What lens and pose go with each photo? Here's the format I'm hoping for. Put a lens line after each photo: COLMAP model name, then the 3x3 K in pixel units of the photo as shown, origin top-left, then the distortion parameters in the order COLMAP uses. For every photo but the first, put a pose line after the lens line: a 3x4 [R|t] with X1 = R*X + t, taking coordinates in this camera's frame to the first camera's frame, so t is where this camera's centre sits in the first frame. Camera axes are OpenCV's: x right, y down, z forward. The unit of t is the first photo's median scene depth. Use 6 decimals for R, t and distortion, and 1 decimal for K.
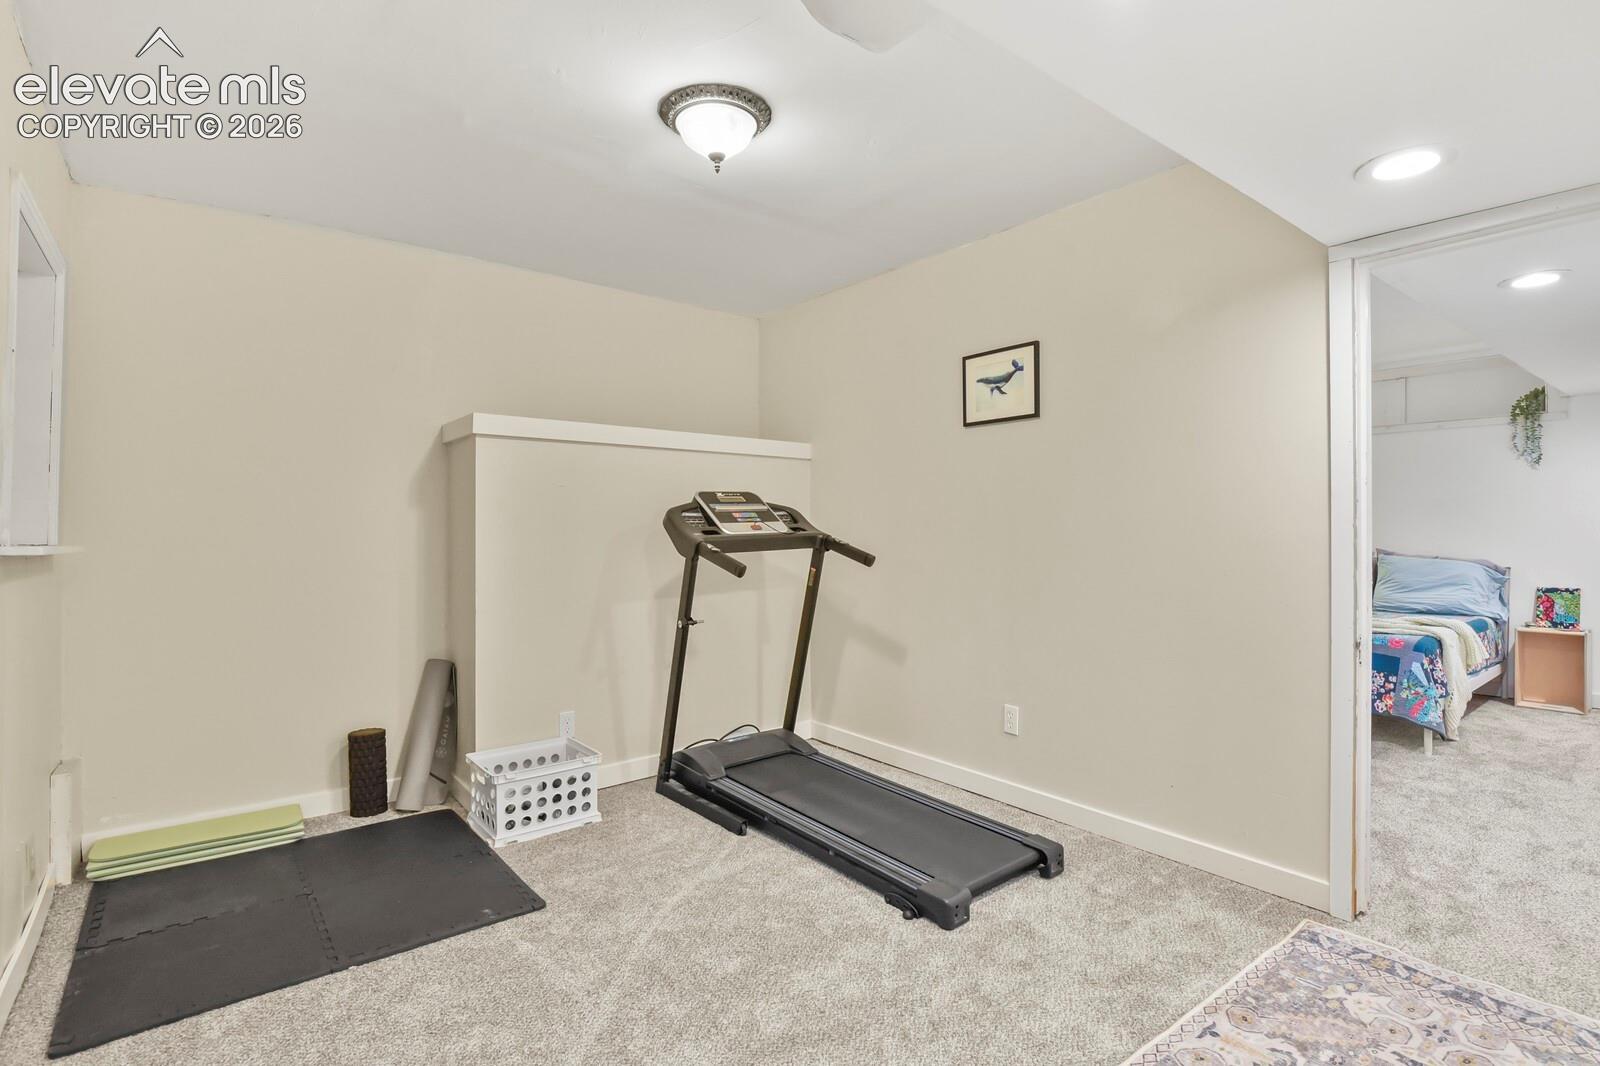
lens RADIAL K [[779.8, 0, 809.5], [0, 779.8, 529.2], [0, 0, 1]] dist [-0.005043, -0.007228]
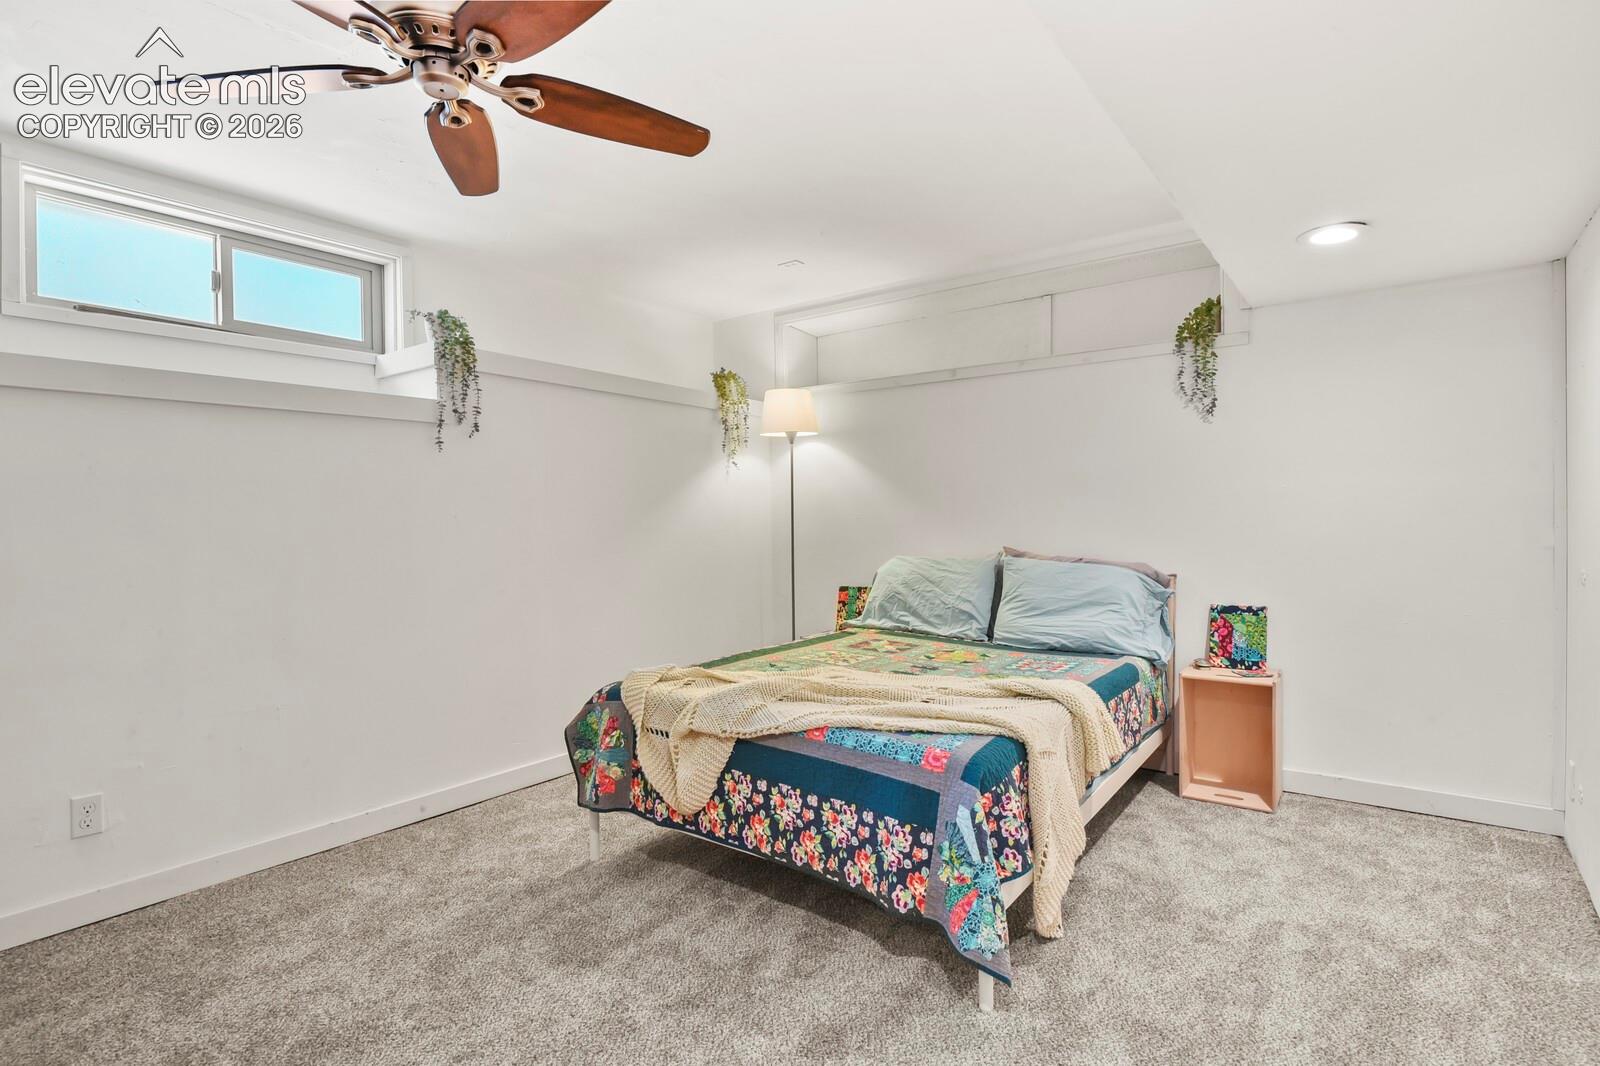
lens RADIAL K [[795.9, 0, 807.7], [0, 795.9, 528.5], [0, 0, 1]] dist [-0.006053, -0.006792]
pose [[0.966451, -0.008902, 0.256695, 0.449489], [0.006630, 0.999931, 0.009715, 0.002181], [-0.256764, -0.007687, 0.966444, 0.447221]]
